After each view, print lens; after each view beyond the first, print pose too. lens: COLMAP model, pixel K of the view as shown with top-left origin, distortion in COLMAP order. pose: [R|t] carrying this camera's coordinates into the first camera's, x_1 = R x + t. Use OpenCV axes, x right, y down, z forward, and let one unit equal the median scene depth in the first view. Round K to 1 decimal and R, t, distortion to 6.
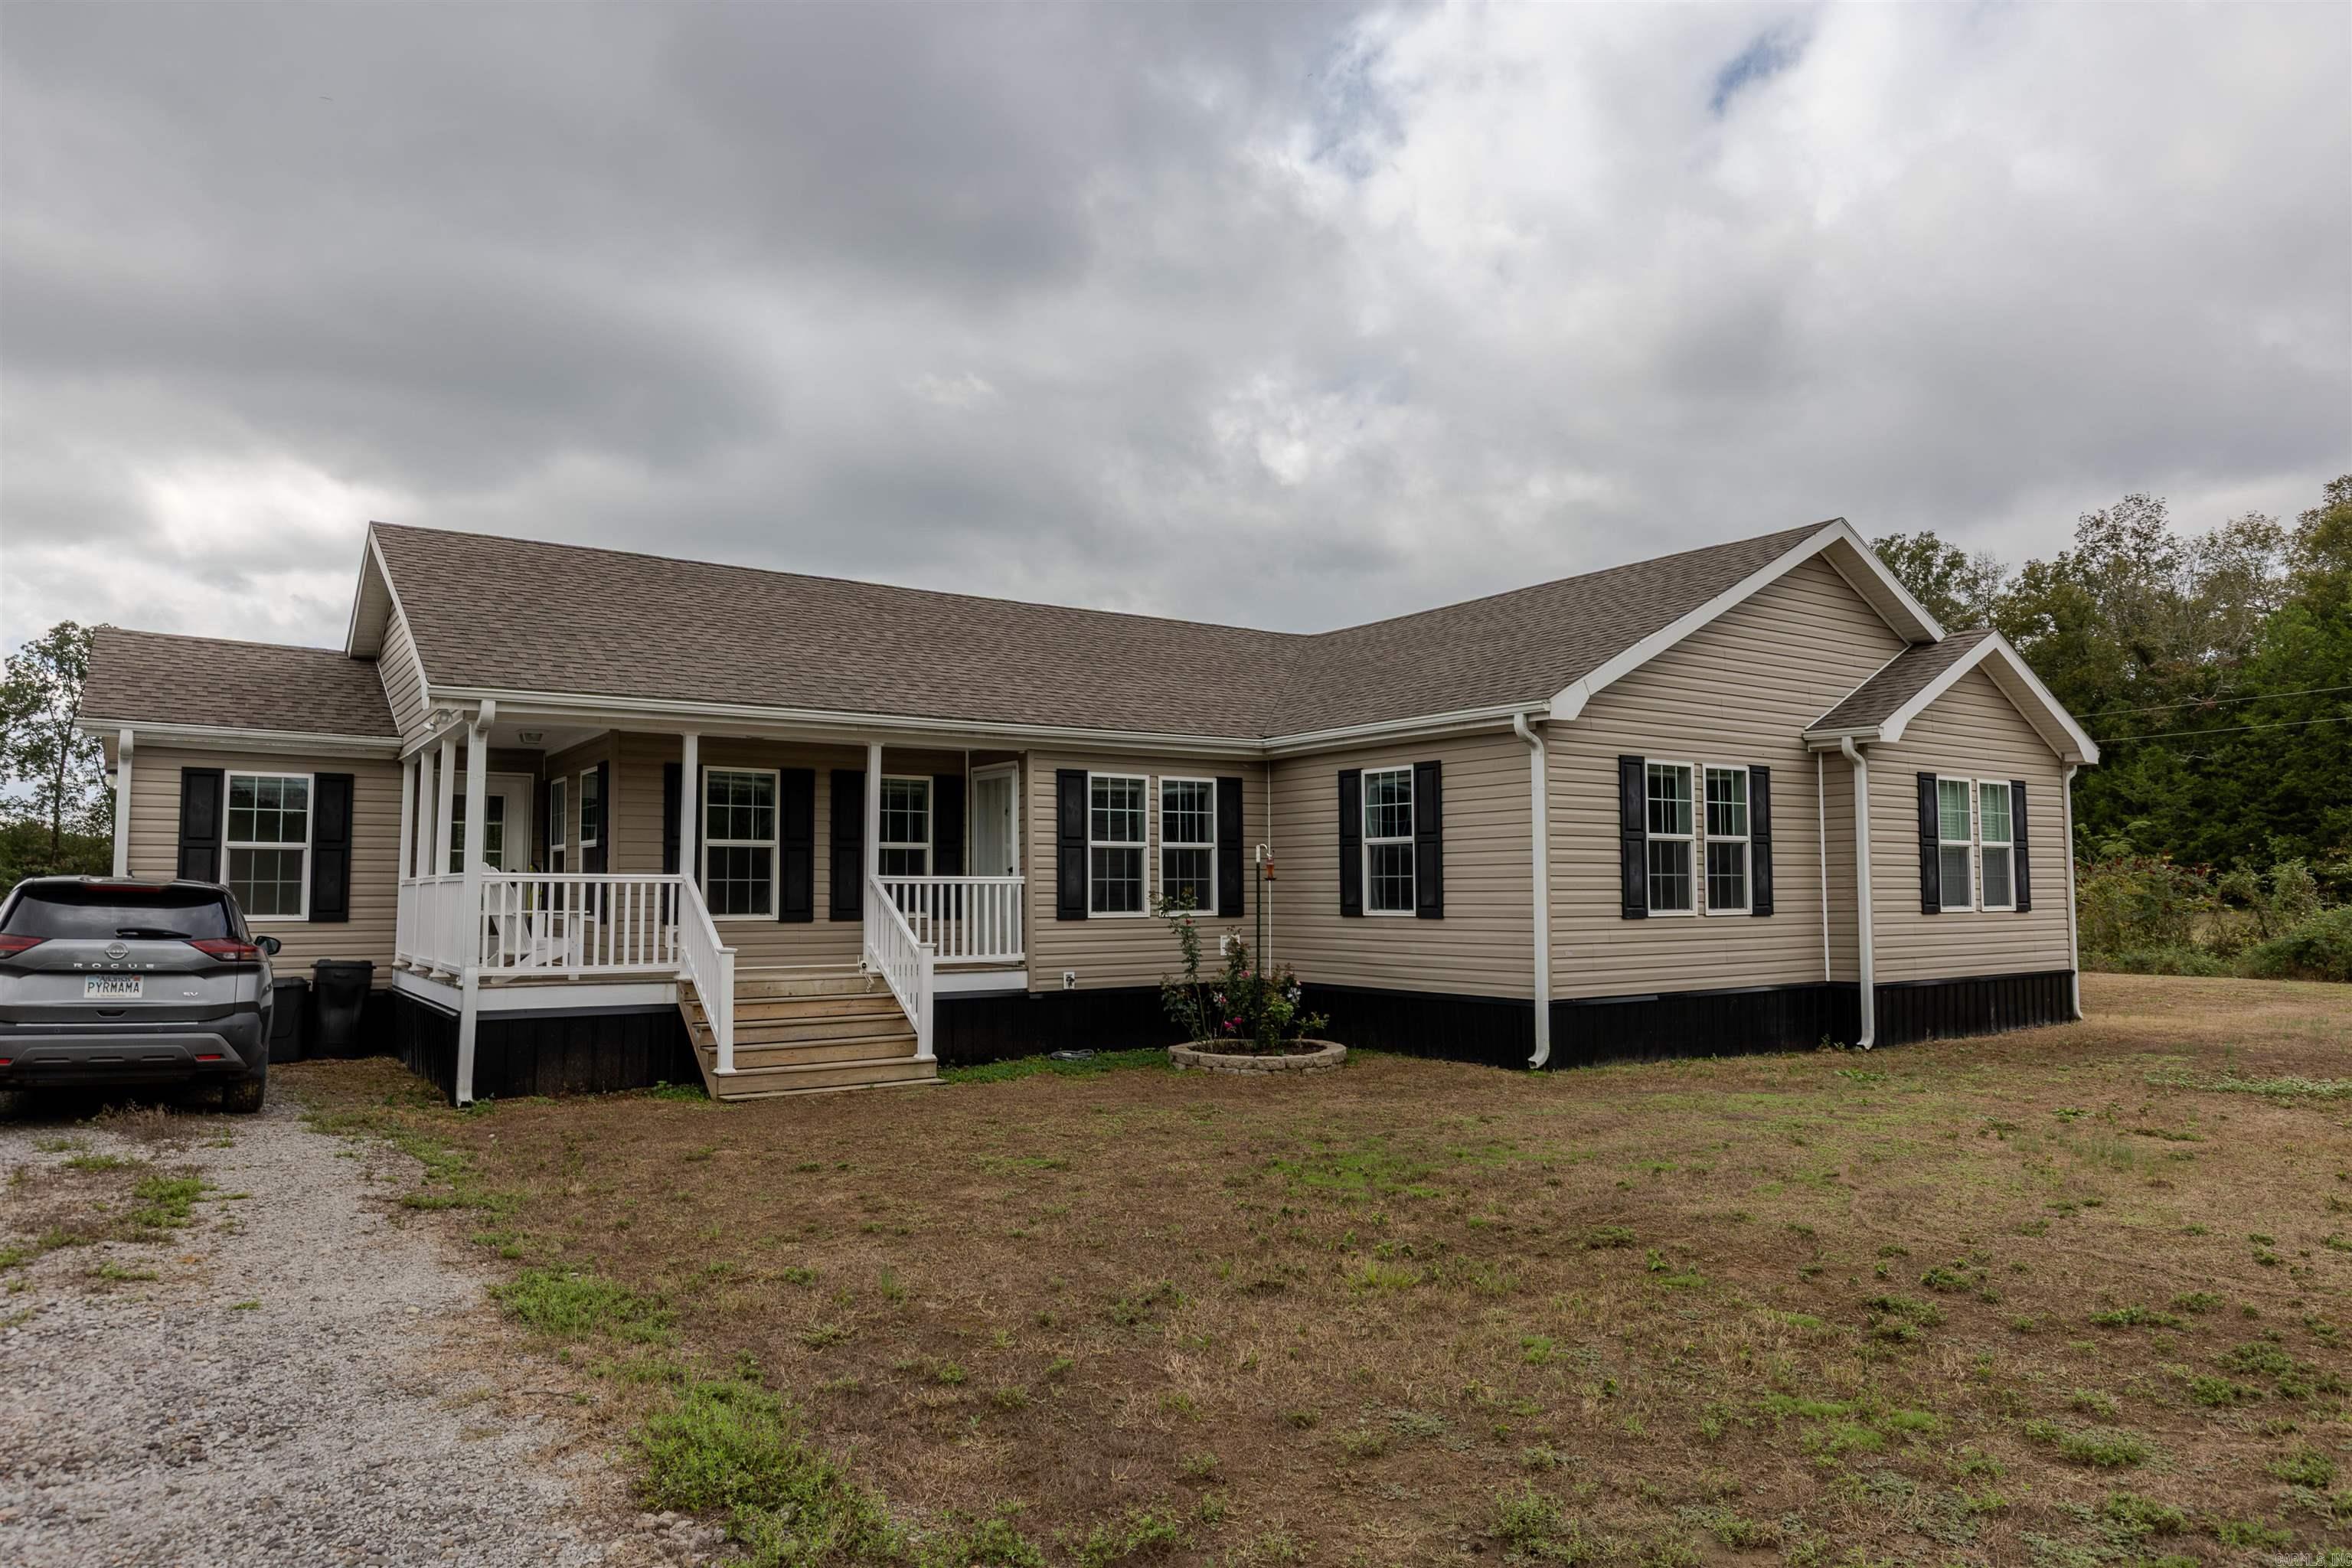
lens RADIAL K [[1436.2, 0, 1174.6], [0, 1436.2, 804.2], [0, 0, 1]] dist [0.000163, -0.000939]
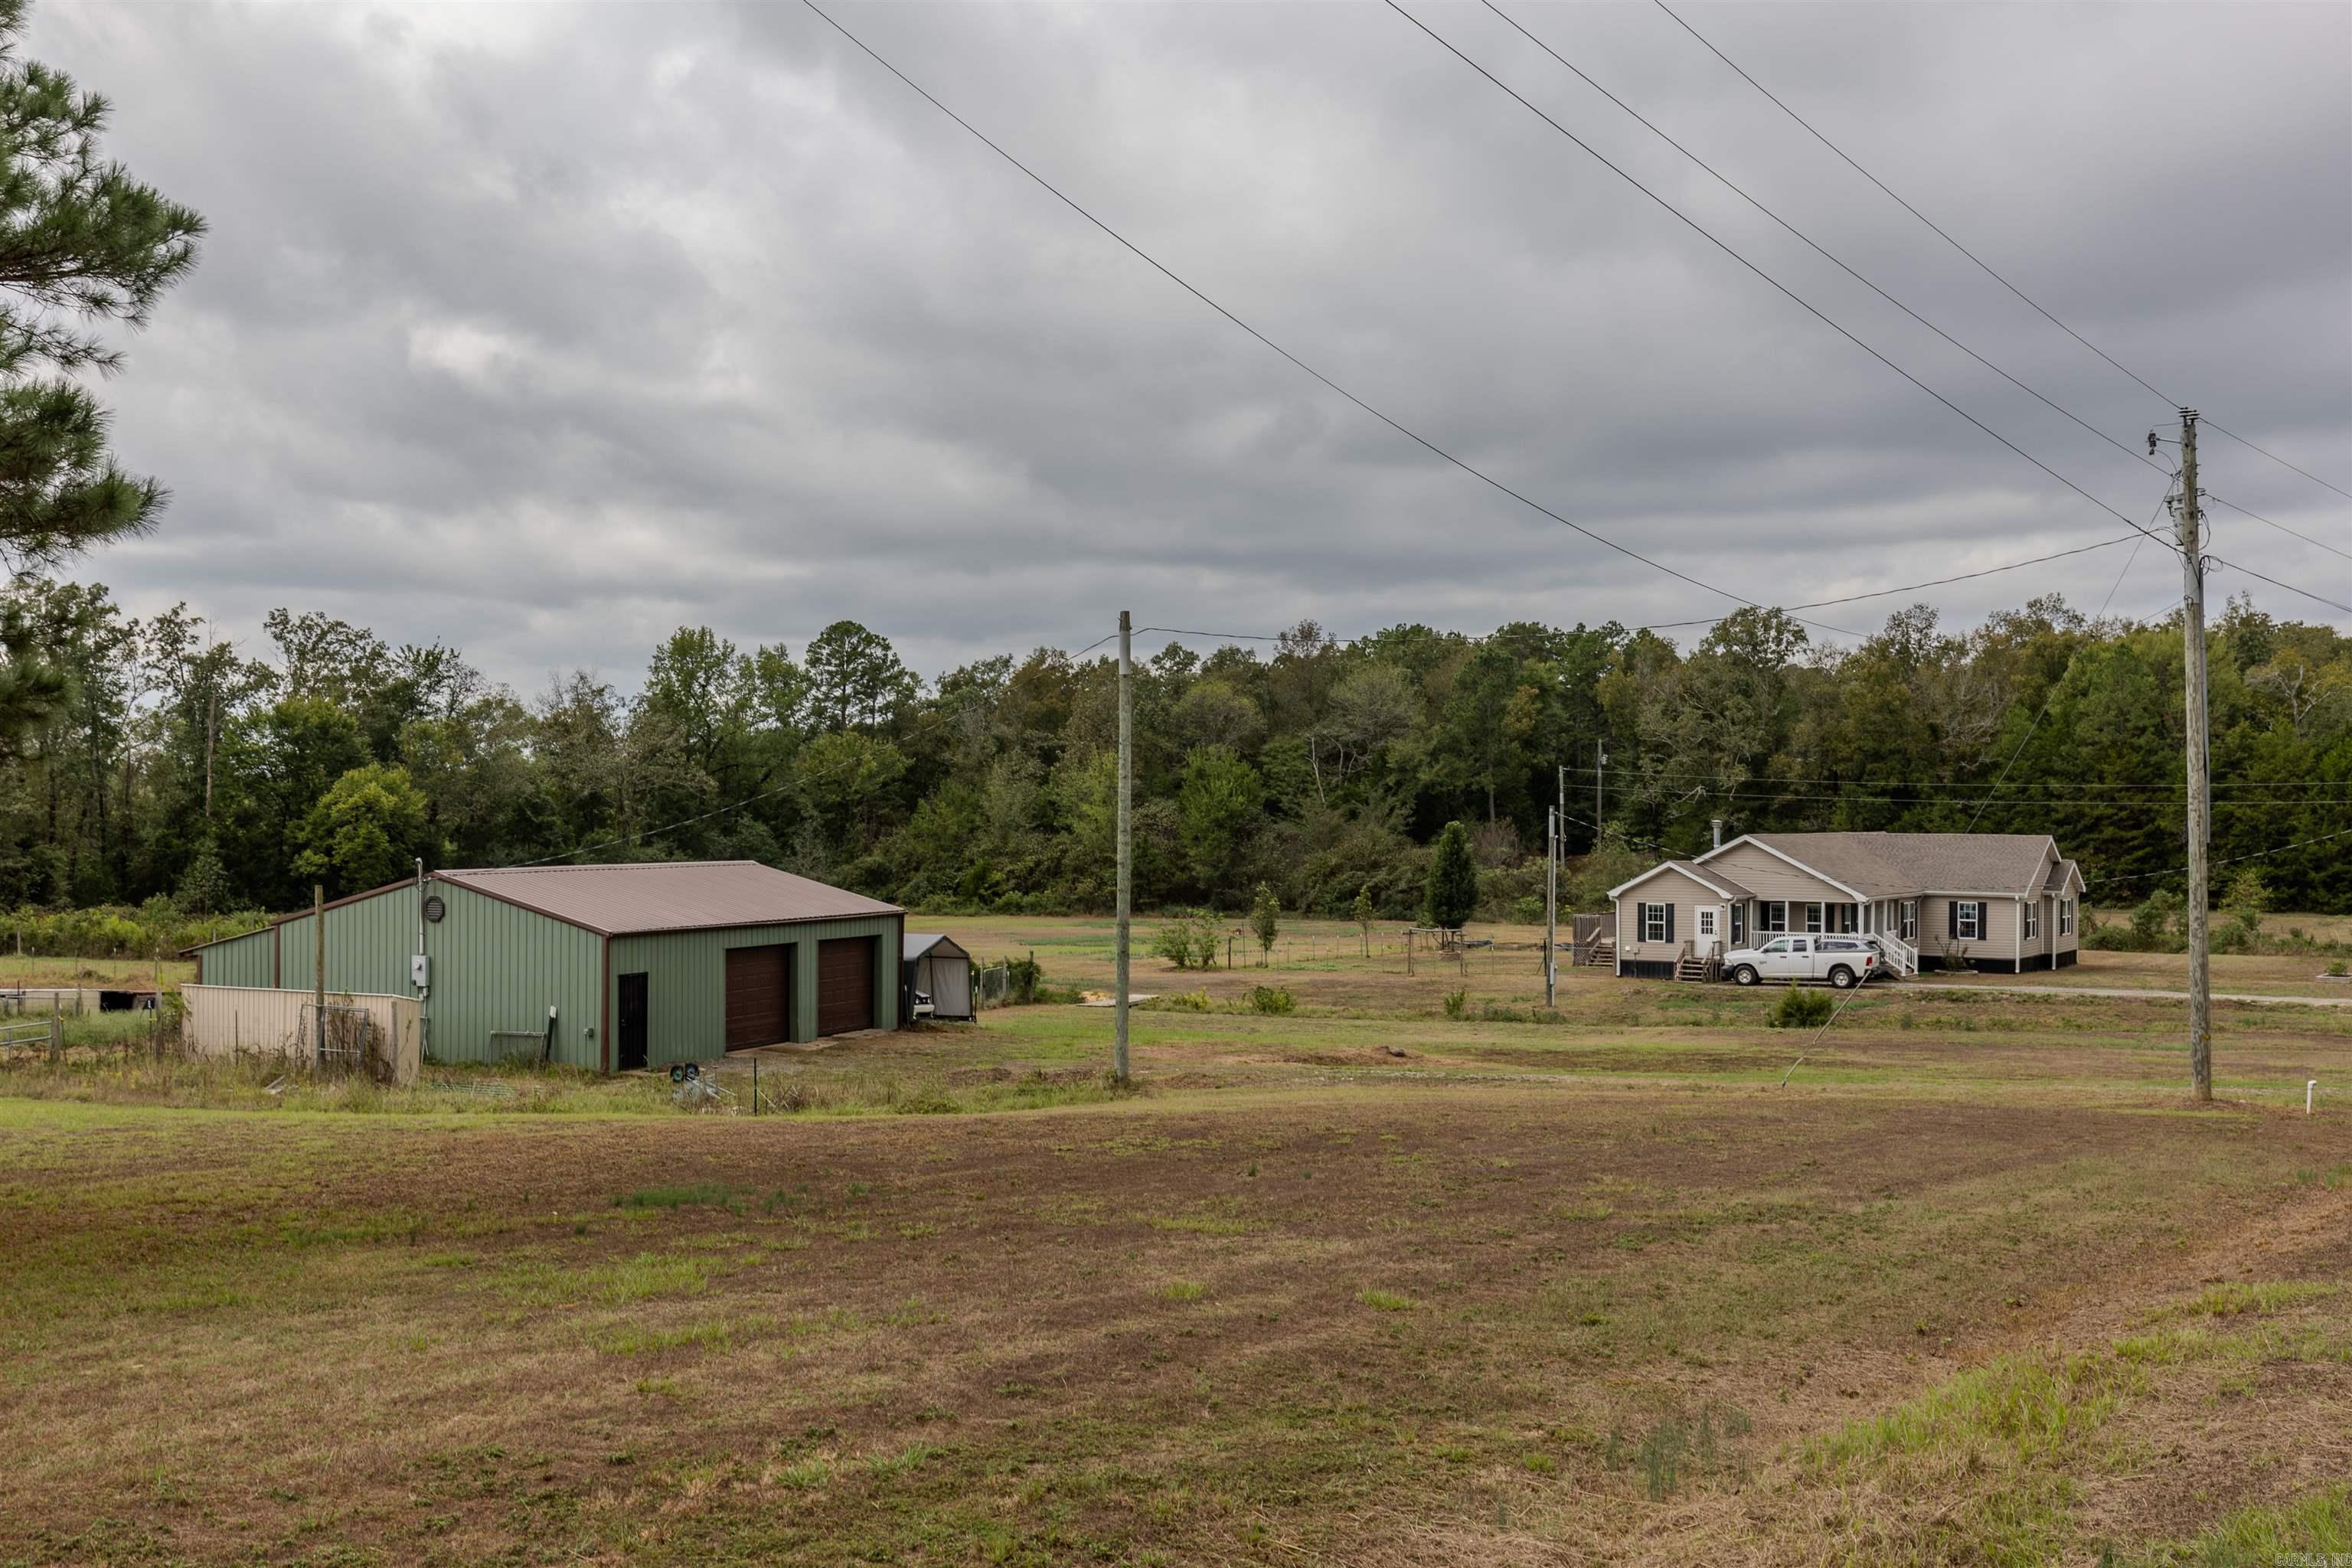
lens RADIAL K [[2275.9, 0, 1176.0], [0, 2275.9, 784.0], [0, 0, 1]] dist [-0.000547, -0.001857]
pose [[0.923388, 0.014569, 0.383592, -4.414151], [-0.034134, 0.998437, 0.044246, -0.570464], [-0.382348, -0.053950, 0.922442, -4.081834]]
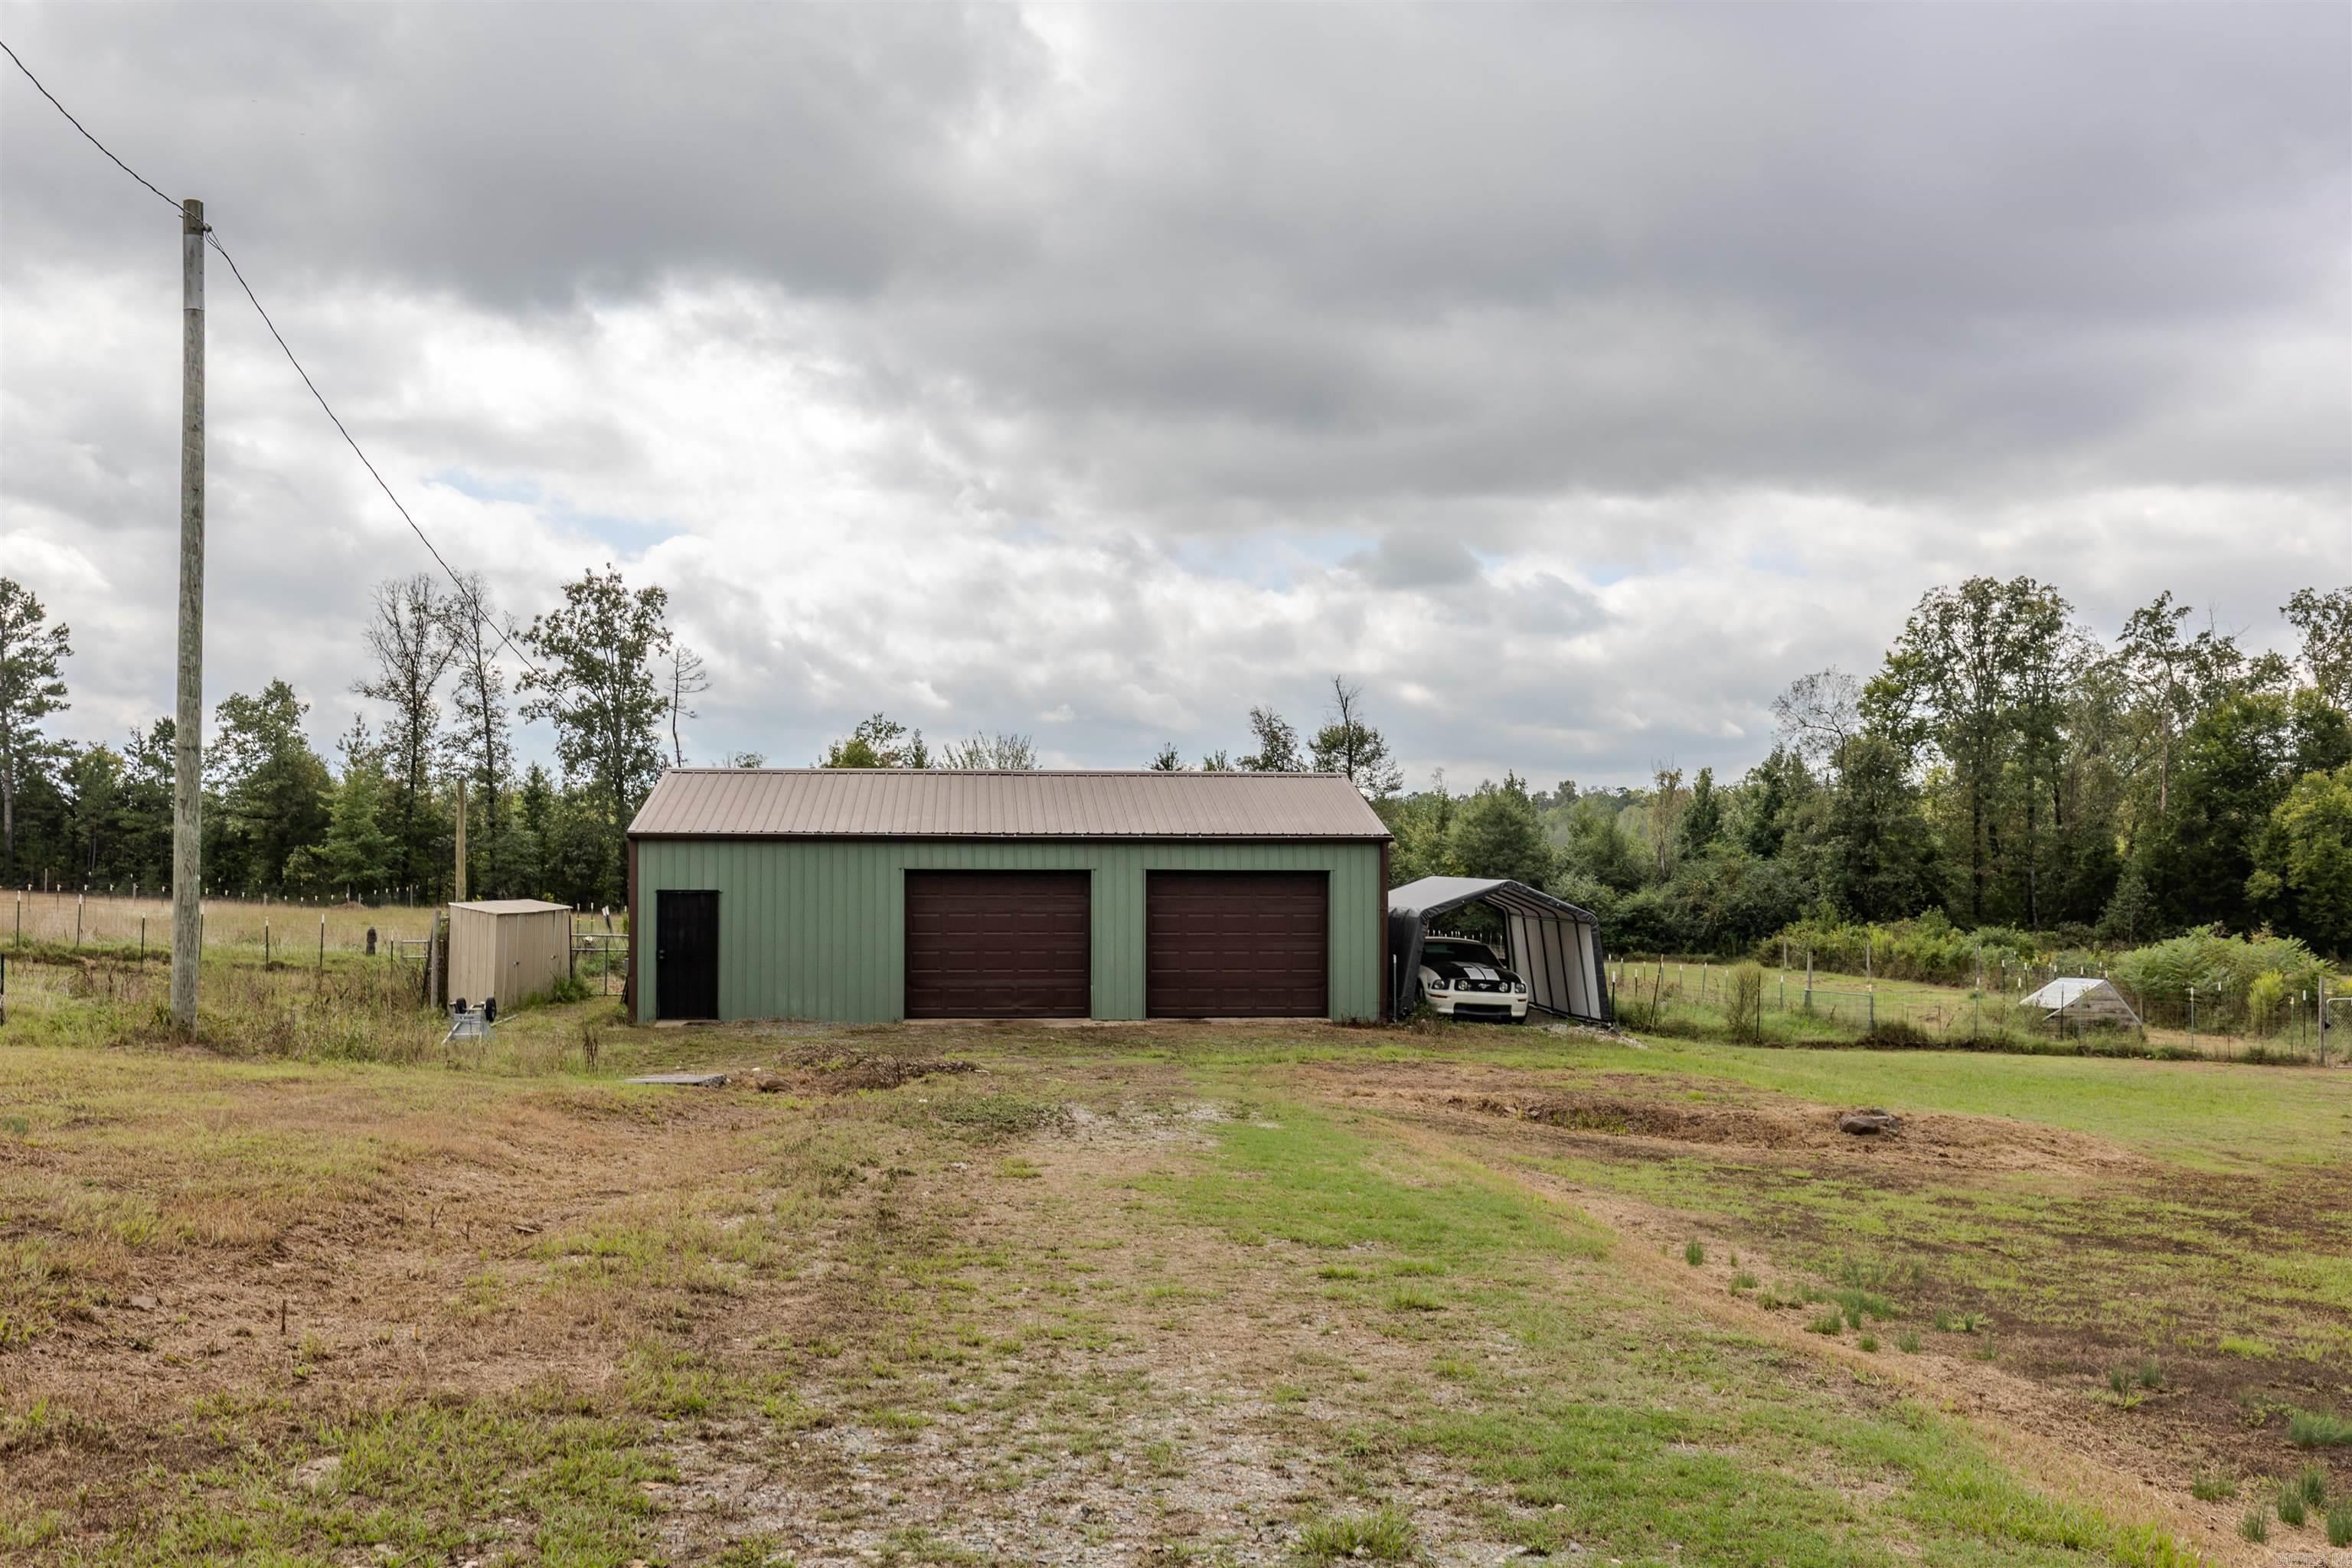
lens RADIAL K [[2275.9, 0, 1176.0], [0, 2275.9, 784.0], [0, 0, 1]] dist [-0.000547, -0.001857]
pose [[0.781465, -0.016249, -0.623738, -1.926394], [0.031718, 0.999403, 0.013702, -0.247246], [0.623143, -0.030491, 0.781513, -2.267519]]
